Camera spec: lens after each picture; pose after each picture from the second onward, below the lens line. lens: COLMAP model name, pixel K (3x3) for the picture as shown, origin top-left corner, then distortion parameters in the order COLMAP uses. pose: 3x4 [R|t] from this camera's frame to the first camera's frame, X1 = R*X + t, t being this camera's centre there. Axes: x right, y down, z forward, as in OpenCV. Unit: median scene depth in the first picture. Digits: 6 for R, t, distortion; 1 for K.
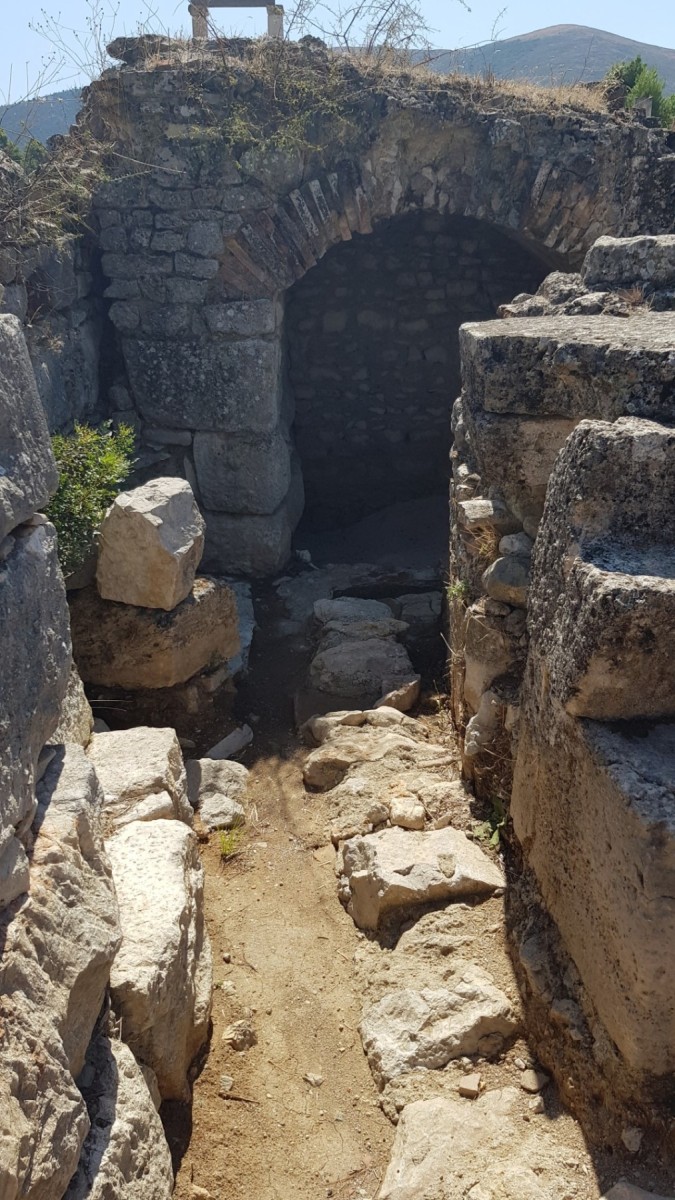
lens RADIAL K [[944.4, 0, 337.5], [0, 944.4, 600.0], [0, 0, 1]] dist [0.084320, -0.178998]
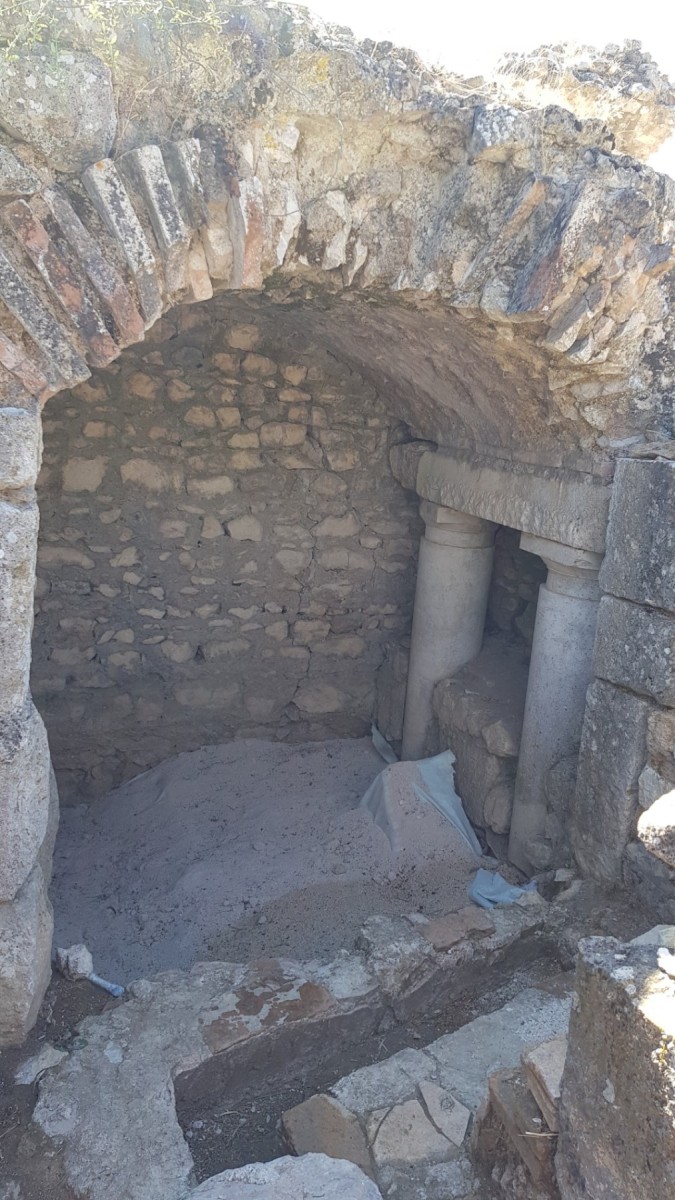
lens RADIAL K [[929.4, 0, 341.0], [0, 929.4, 562.4], [0, 0, 1]] dist [0.088053, -0.163979]
pose [[0.936763, -0.002980, 0.349952, -0.083762], [0.074678, 0.978634, -0.191567, -0.155950], [-0.341904, 0.205587, 0.916971, 0.569013]]
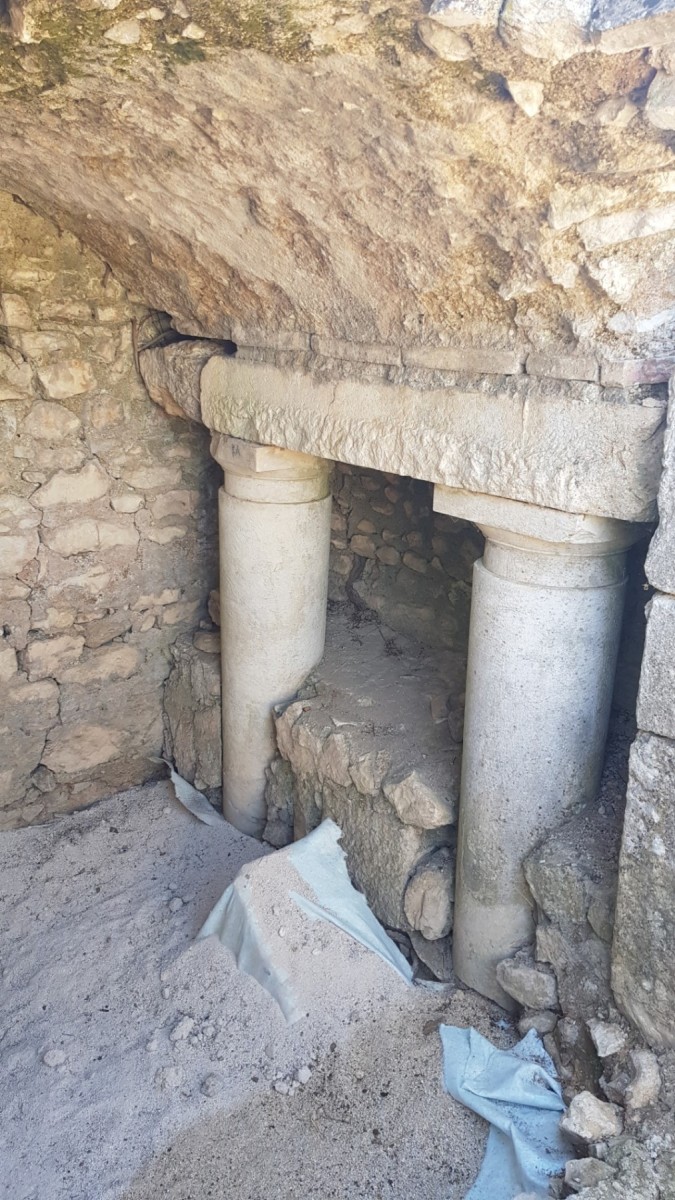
lens RADIAL K [[929.4, 0, 341.0], [0, 929.4, 562.4], [0, 0, 1]] dist [0.088053, -0.163979]
pose [[0.745659, -0.183996, 0.640420, -0.022480], [0.251050, 0.967870, -0.014230, -0.272510], [-0.617225, 0.171388, 0.767893, 0.866181]]
